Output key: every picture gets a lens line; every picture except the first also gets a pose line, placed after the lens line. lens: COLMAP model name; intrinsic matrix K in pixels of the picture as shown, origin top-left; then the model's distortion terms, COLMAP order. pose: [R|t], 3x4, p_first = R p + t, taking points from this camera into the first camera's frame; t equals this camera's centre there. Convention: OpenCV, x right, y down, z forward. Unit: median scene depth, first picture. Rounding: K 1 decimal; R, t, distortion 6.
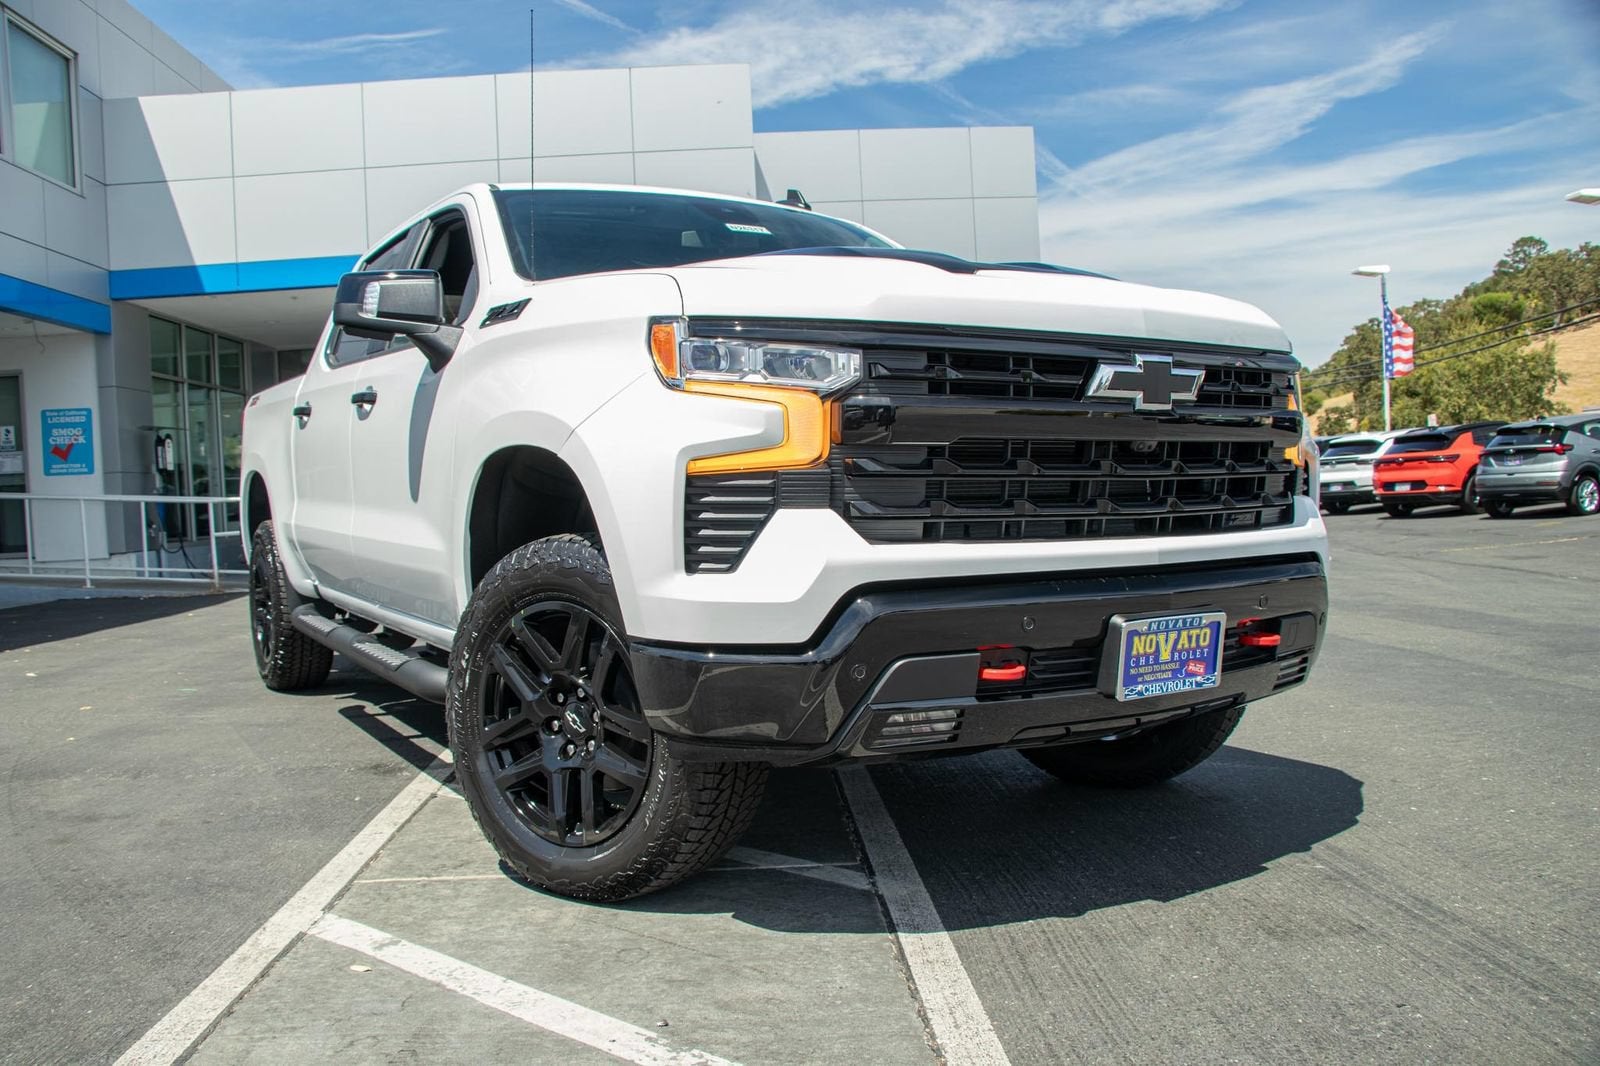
lens RADIAL K [[1300.7, 0, 788.2], [0, 1300.7, 532.2], [0, 0, 1]] dist [-0.178712, 0.153424]
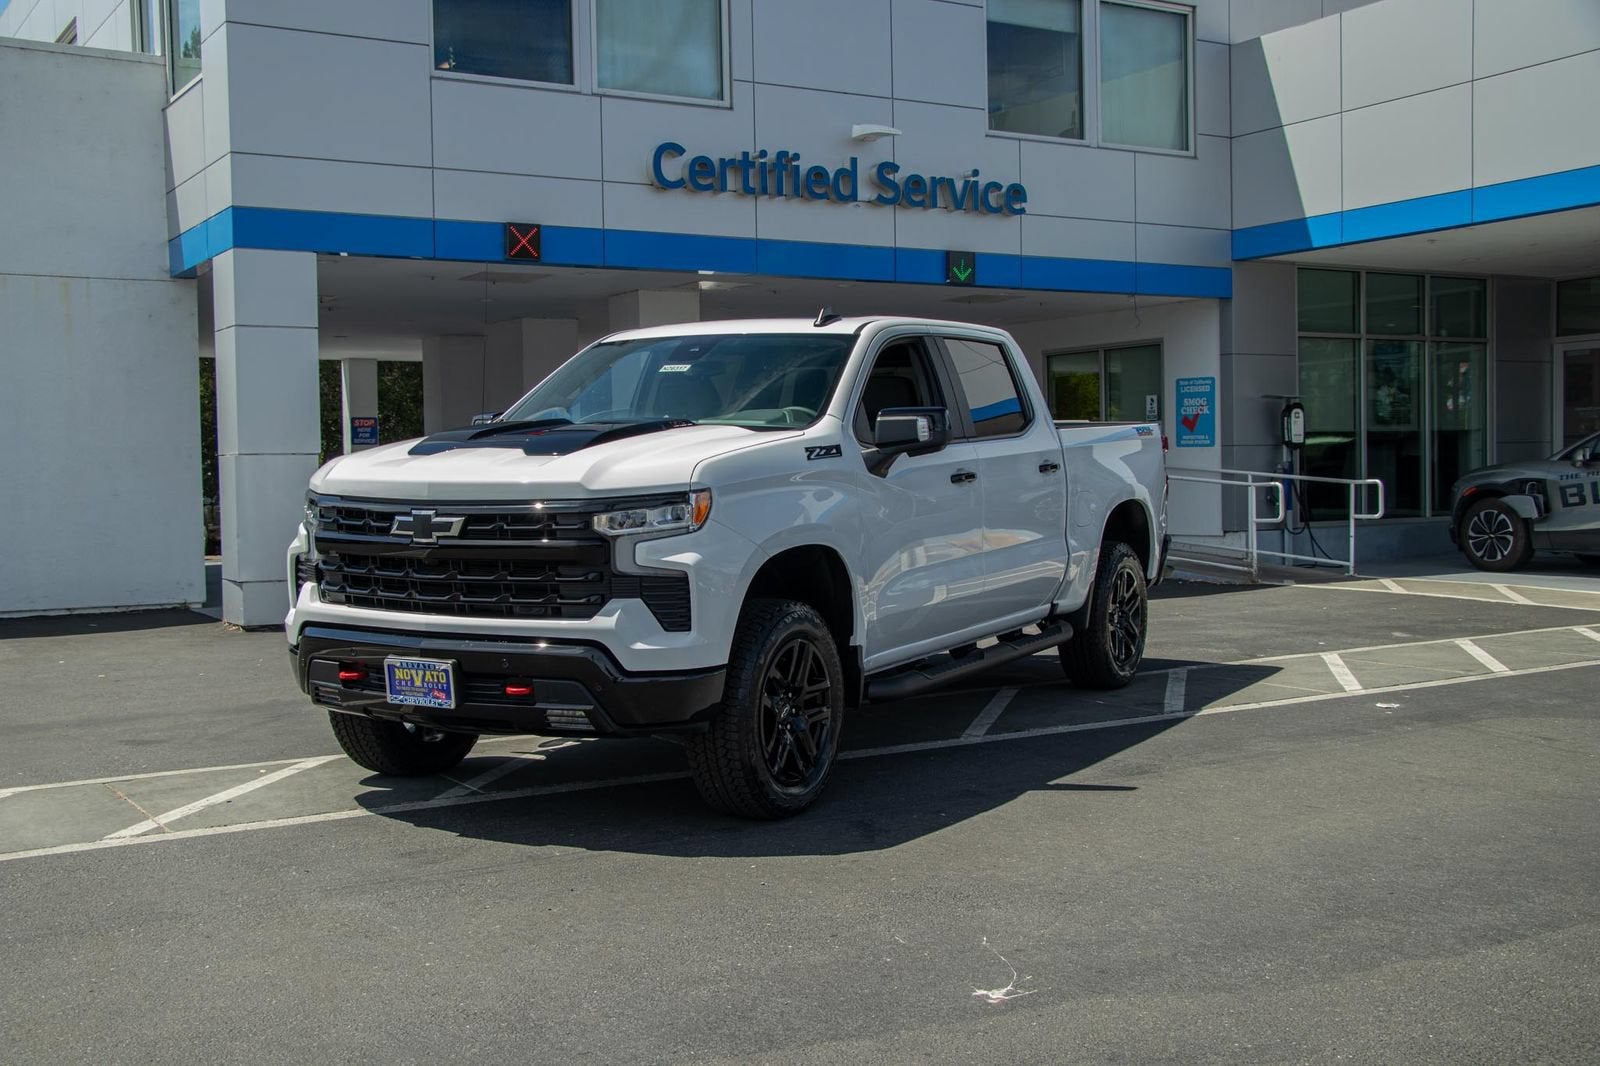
lens RADIAL K [[1829.1, 0, 800.0], [0, 1829.1, 533.0], [0, 0, 1]] dist [-0.024627, 0.014848]
pose [[0.487207, 0.067682, -0.870660, 2.417688], [-0.034888, 0.997705, 0.058035, -0.241884], [0.872589, 0.002100, 0.488450, 0.212232]]
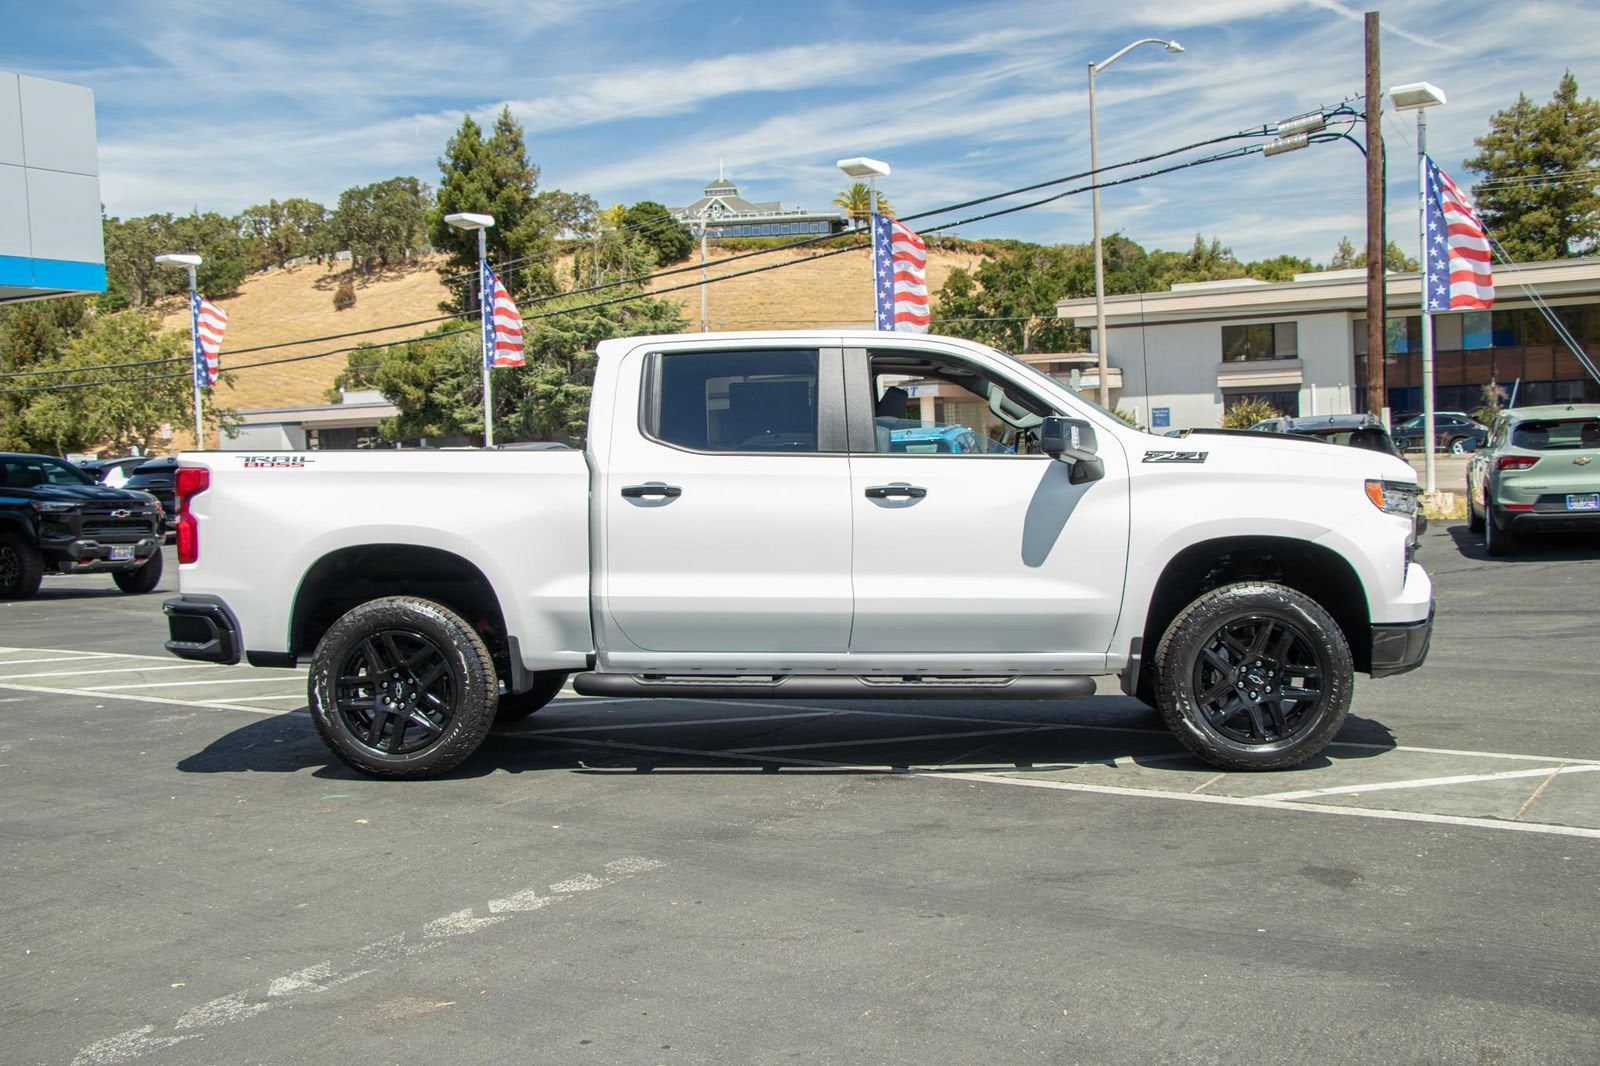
lens RADIAL K [[1658.0, 0, 800.0], [0, 1658.0, 533.0], [0, 0, 1]] dist [-0.068871, 0.215031]
pose [[0.574827, -0.023666, 0.817933, -2.561848], [0.038199, 0.999268, 0.002067, -0.100873], [-0.817383, 0.030056, 0.575310, 0.147137]]
